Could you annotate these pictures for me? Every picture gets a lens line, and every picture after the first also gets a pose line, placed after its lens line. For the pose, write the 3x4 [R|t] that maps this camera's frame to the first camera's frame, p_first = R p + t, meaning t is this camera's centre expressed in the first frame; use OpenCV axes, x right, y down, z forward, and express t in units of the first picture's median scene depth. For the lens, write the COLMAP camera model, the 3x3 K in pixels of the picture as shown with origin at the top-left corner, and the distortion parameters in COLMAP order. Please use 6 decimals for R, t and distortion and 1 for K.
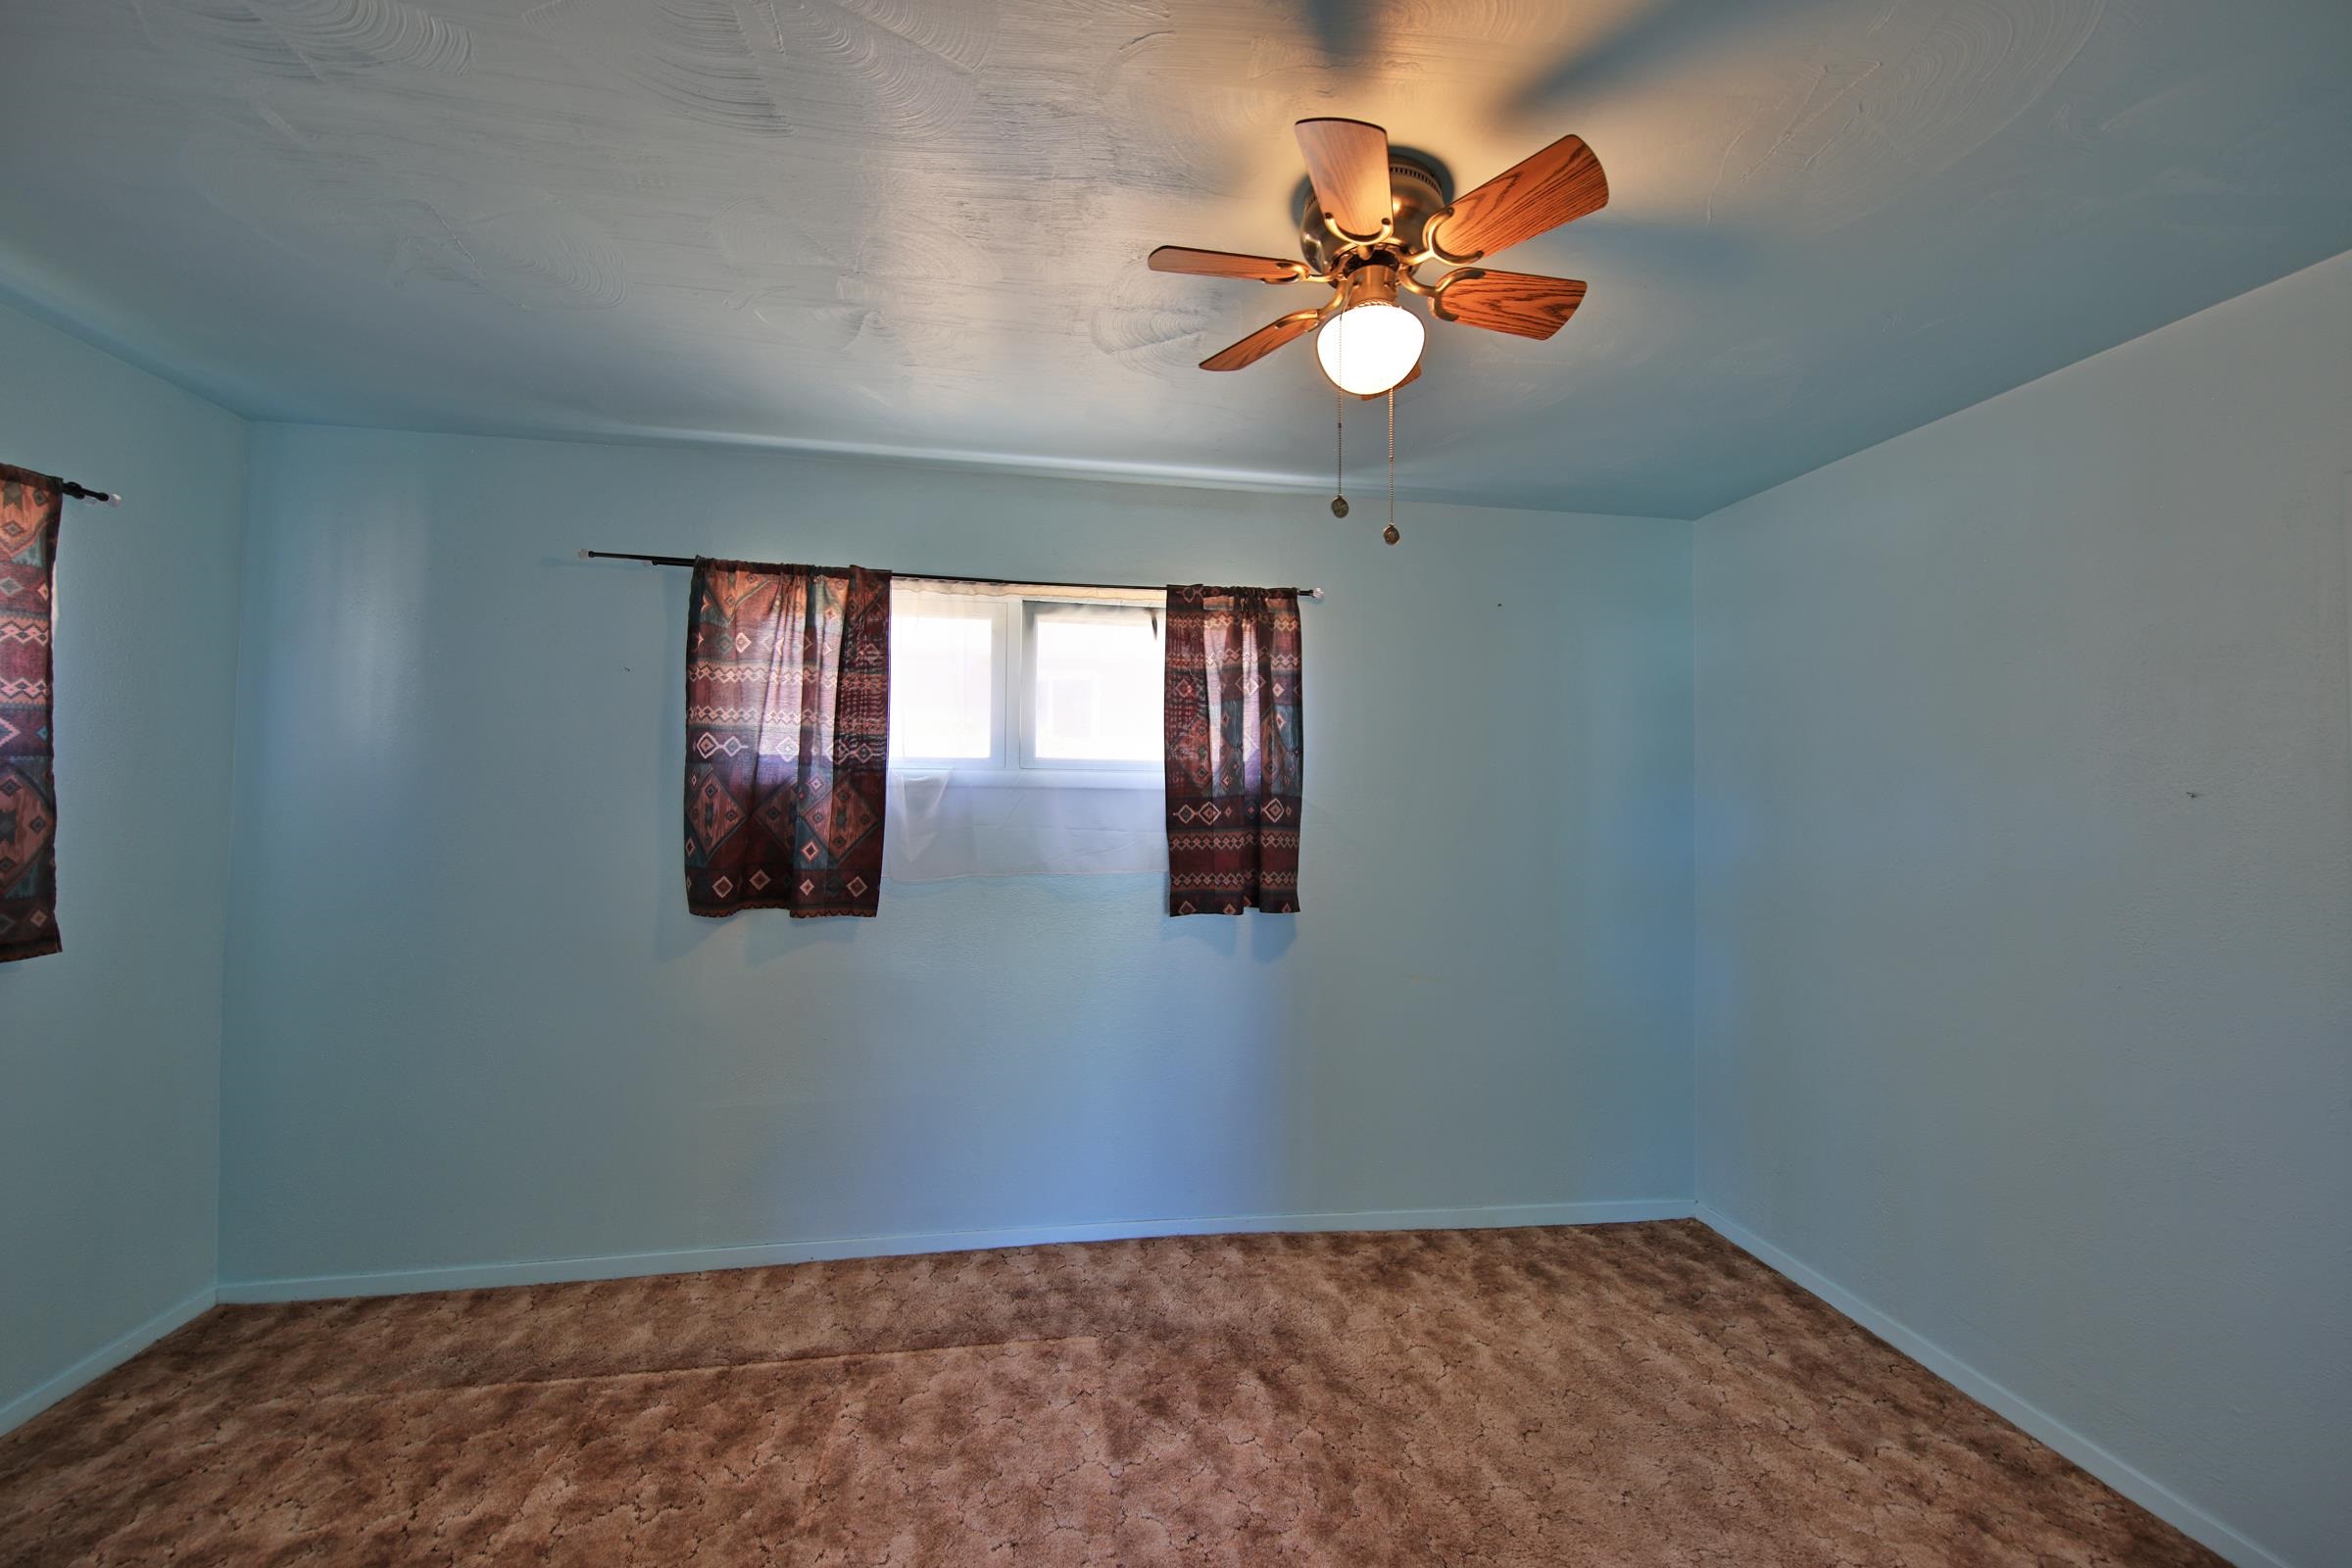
lens RADIAL K [[897.9, 0, 1170.5], [0, 897.9, 776.7], [0, 0, 1]] dist [0.001824, -0.001917]
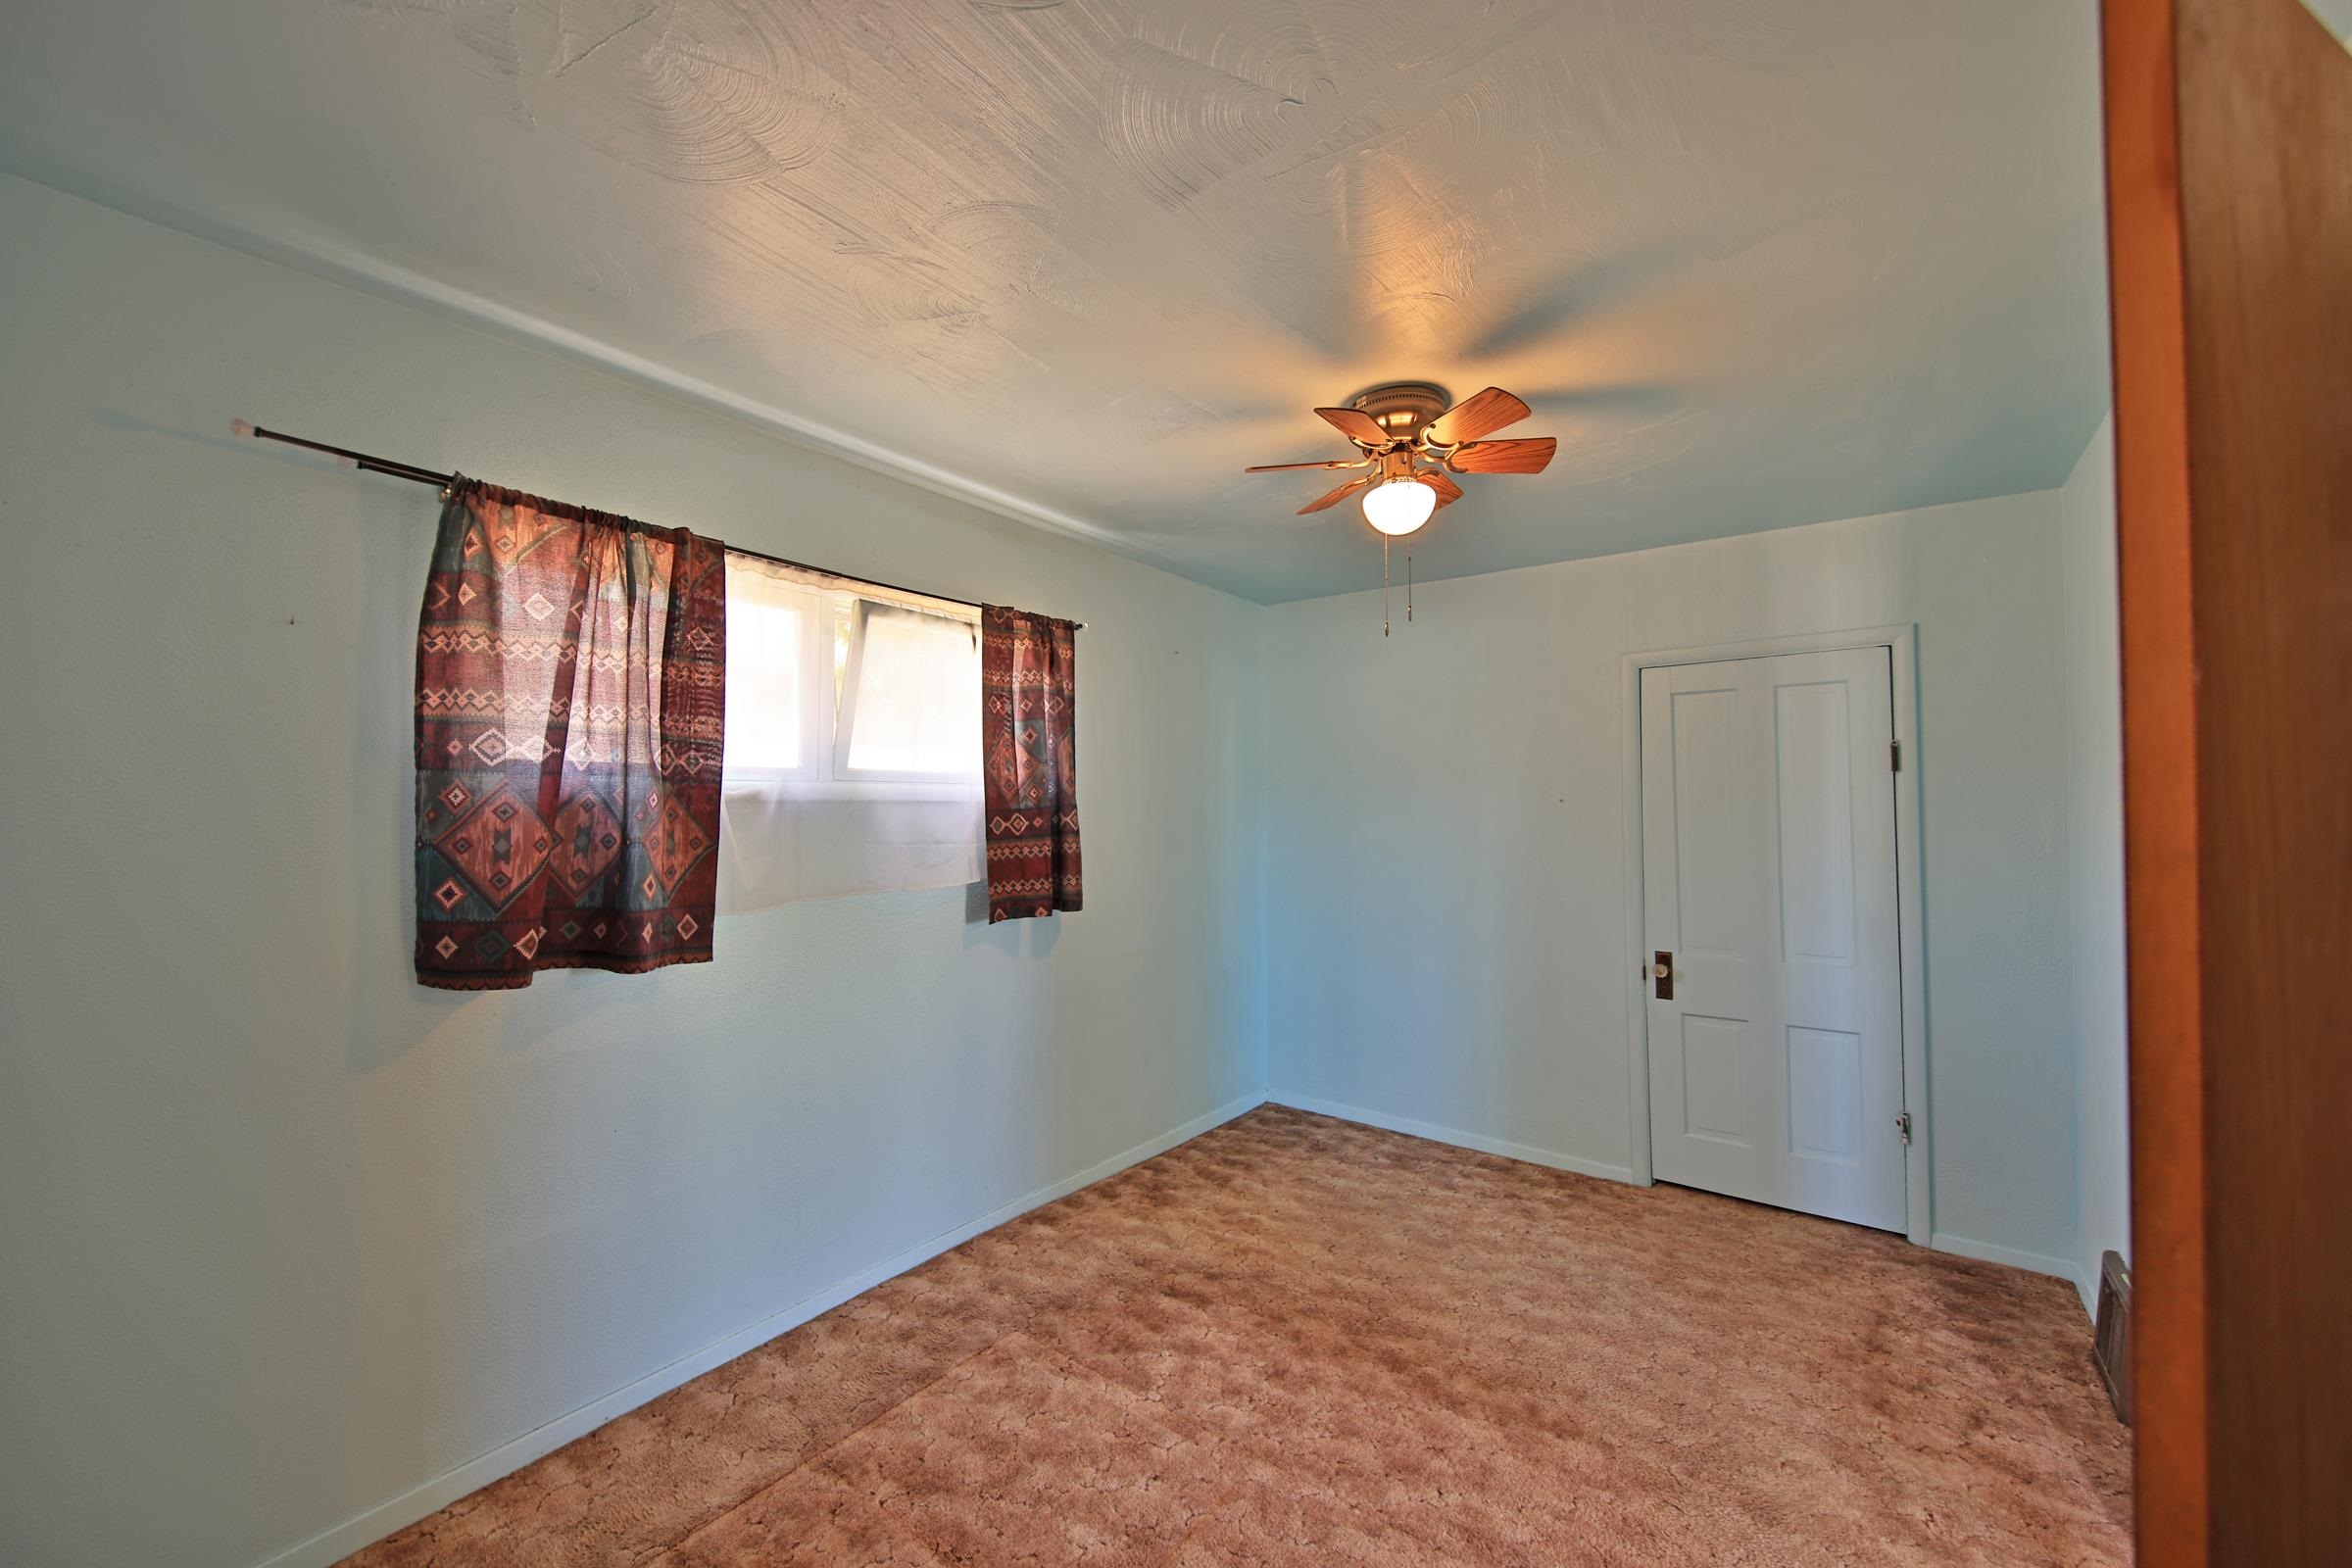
lens RADIAL K [[897.9, 0, 1175.1], [0, 897.9, 784.5], [0, 0, 1]] dist [0.001824, -0.001917]
pose [[0.716142, 0.001007, 0.697954, -0.598303], [-0.002584, 0.999996, 0.001208, -0.007749], [-0.697950, -0.002669, 0.716141, 0.115918]]
